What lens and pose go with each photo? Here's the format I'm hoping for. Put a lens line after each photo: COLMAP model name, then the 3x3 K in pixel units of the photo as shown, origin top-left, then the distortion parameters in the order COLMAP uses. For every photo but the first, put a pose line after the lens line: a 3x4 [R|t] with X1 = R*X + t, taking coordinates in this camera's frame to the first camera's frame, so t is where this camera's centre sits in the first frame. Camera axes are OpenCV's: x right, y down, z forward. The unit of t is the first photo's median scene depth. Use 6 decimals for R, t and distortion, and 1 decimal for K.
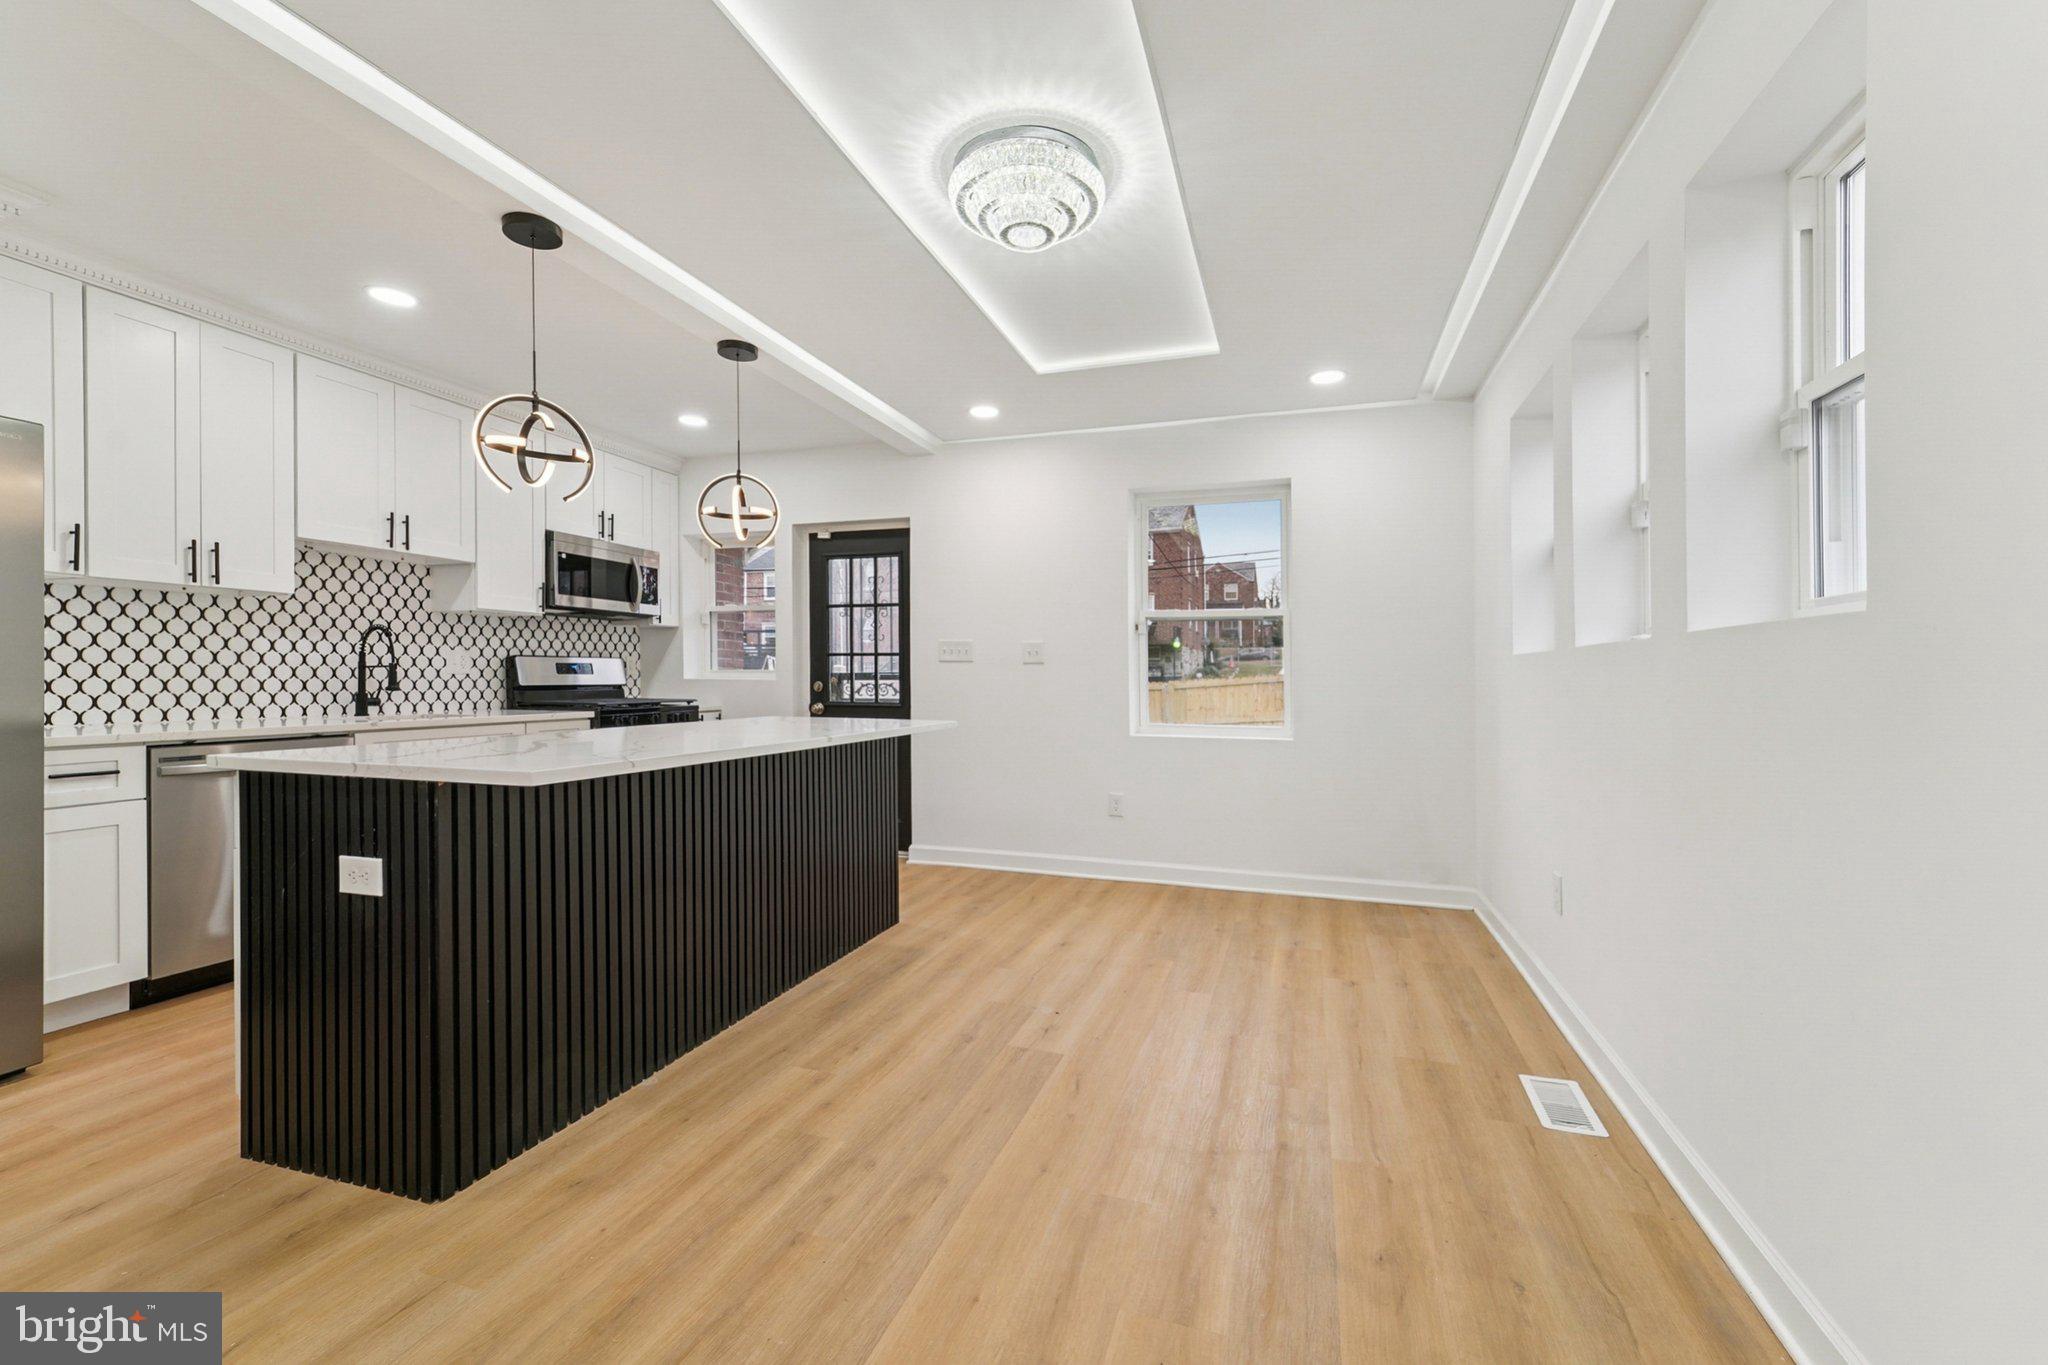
lens RADIAL K [[821.7, 0, 1034.2], [0, 821.7, 693.2], [0, 0, 1]] dist [0.018253, -0.006907]
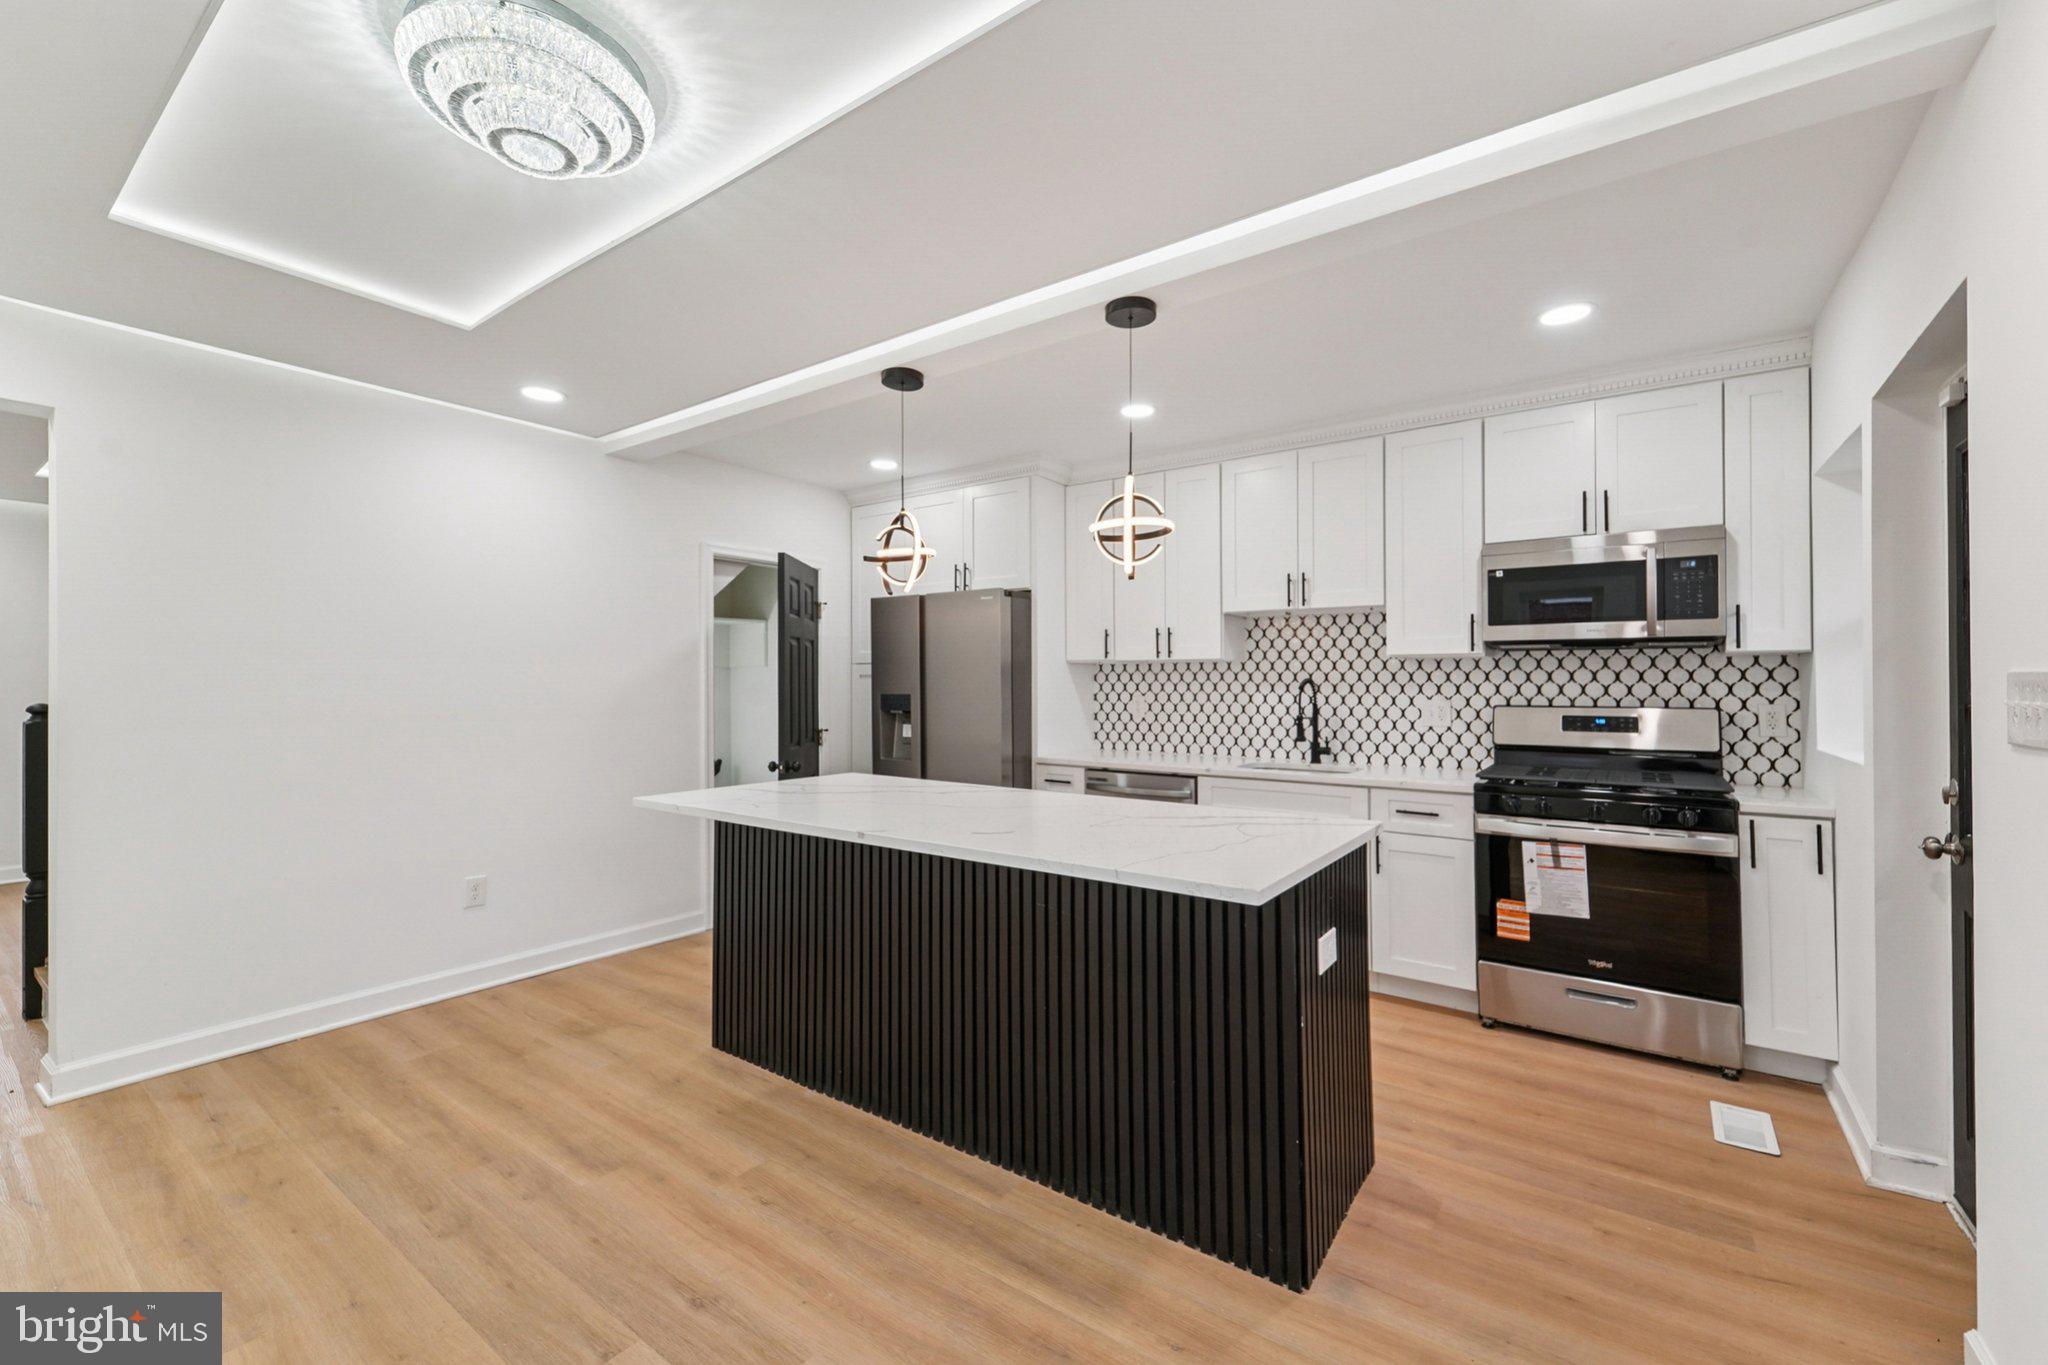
lens RADIAL K [[836.1, 0, 1027.2], [0, 836.1, 695.5], [0, 0, 1]] dist [0.018904, -0.007049]
pose [[-0.297760, 0.004838, -0.954628, 0.328382], [-0.025138, 0.999601, 0.012907, -0.063837], [0.954310, 0.027841, -0.297520, 0.947935]]
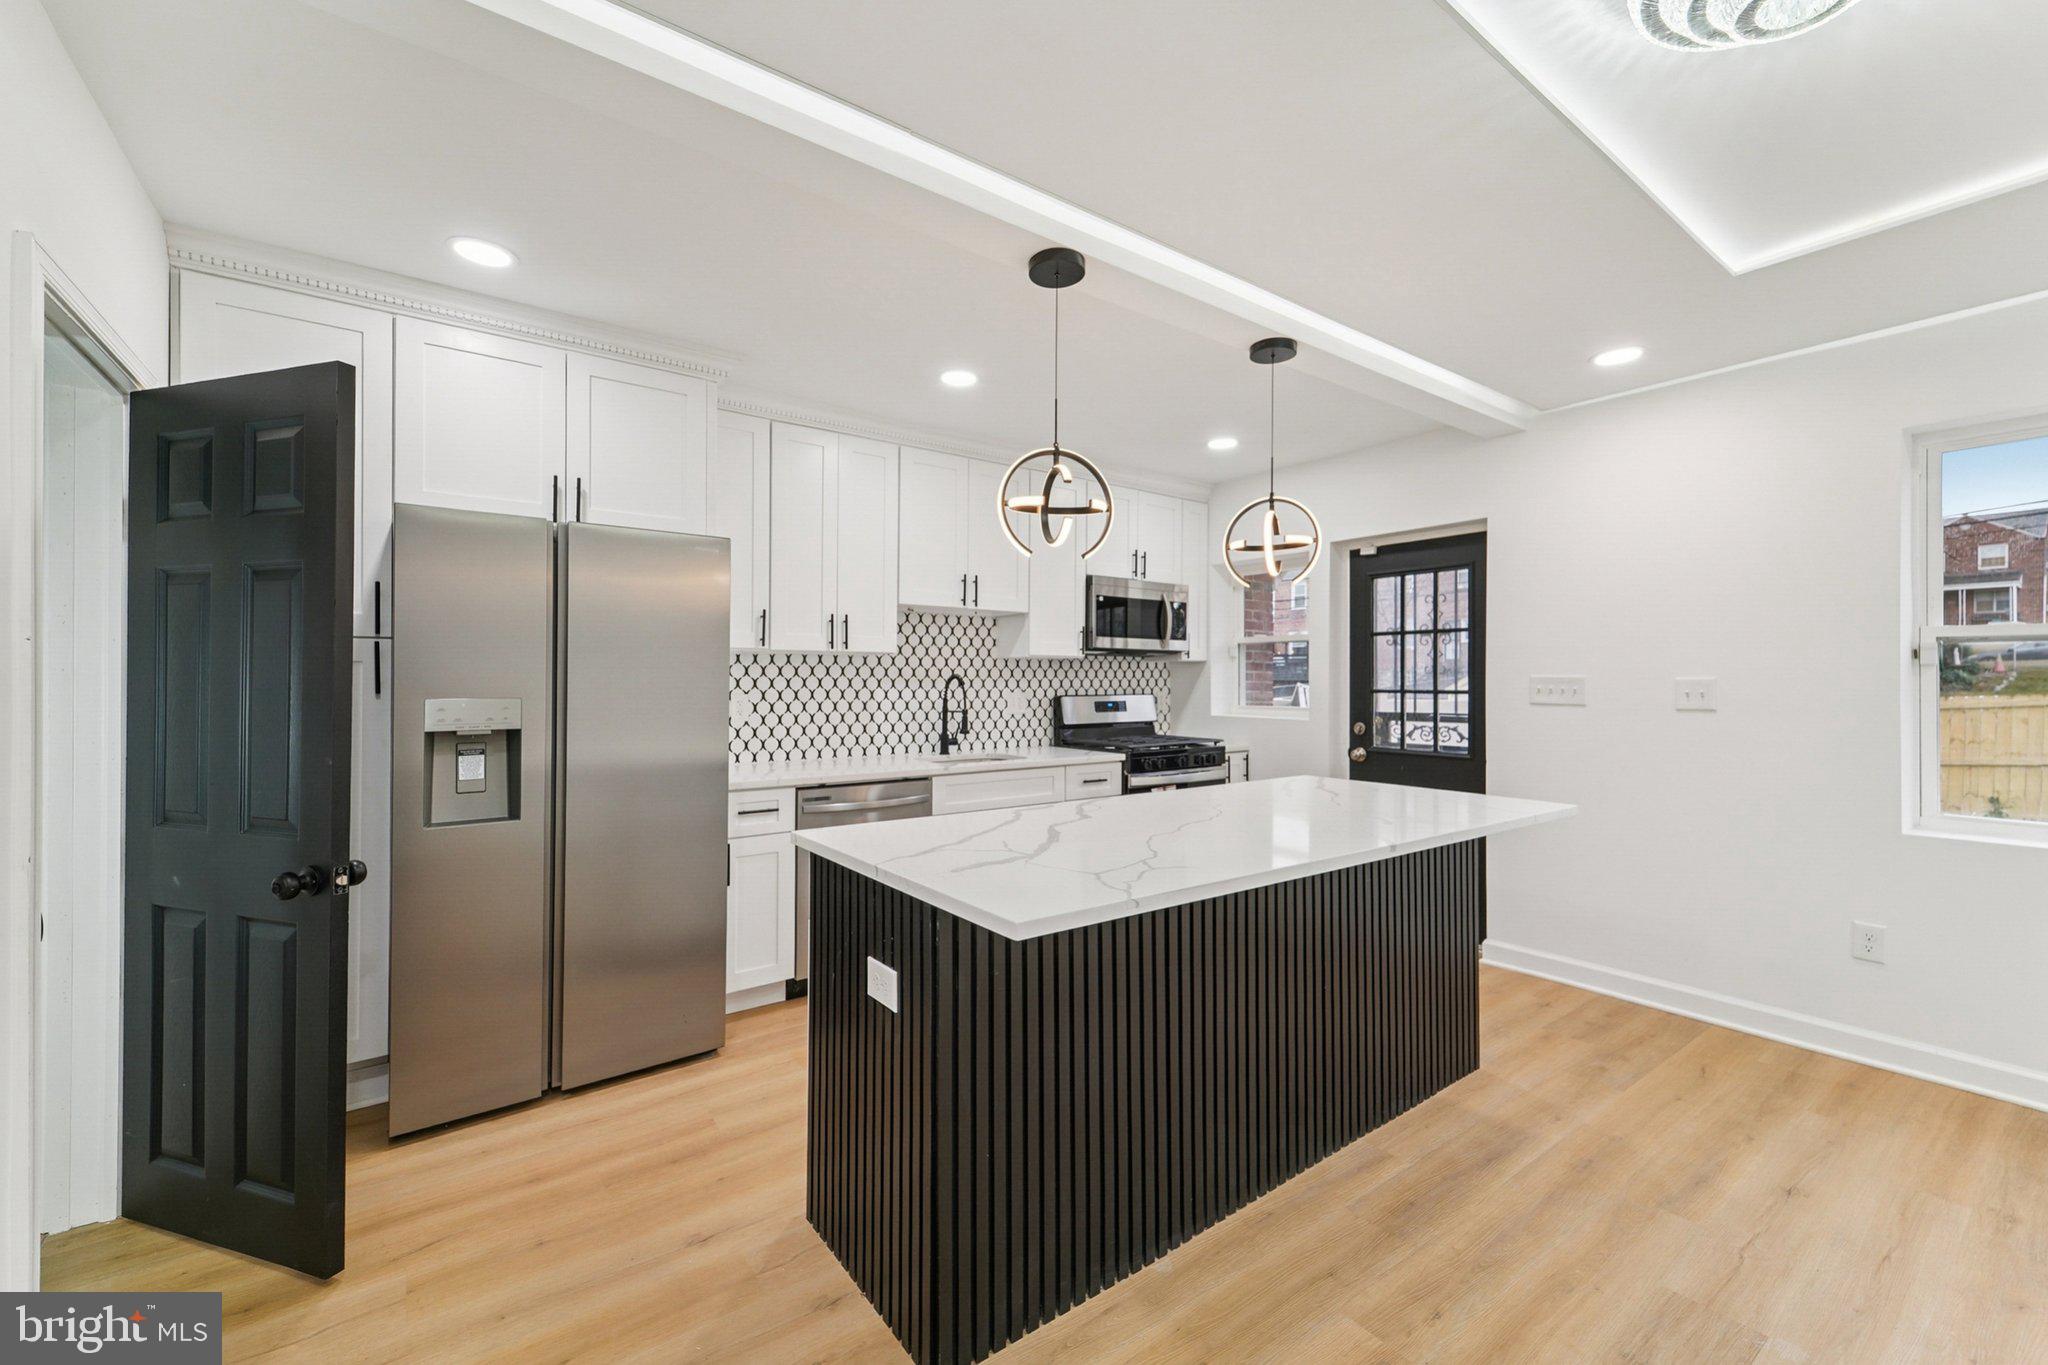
lens RADIAL K [[821.7, 0, 1034.2], [0, 821.7, 693.2], [0, 0, 1]] dist [0.018253, -0.006907]
pose [[0.814360, 0.003469, -0.580350, -0.057353], [-0.008699, 0.999943, -0.006230, -0.049600], [0.580295, 0.010123, 0.814343, 0.151322]]
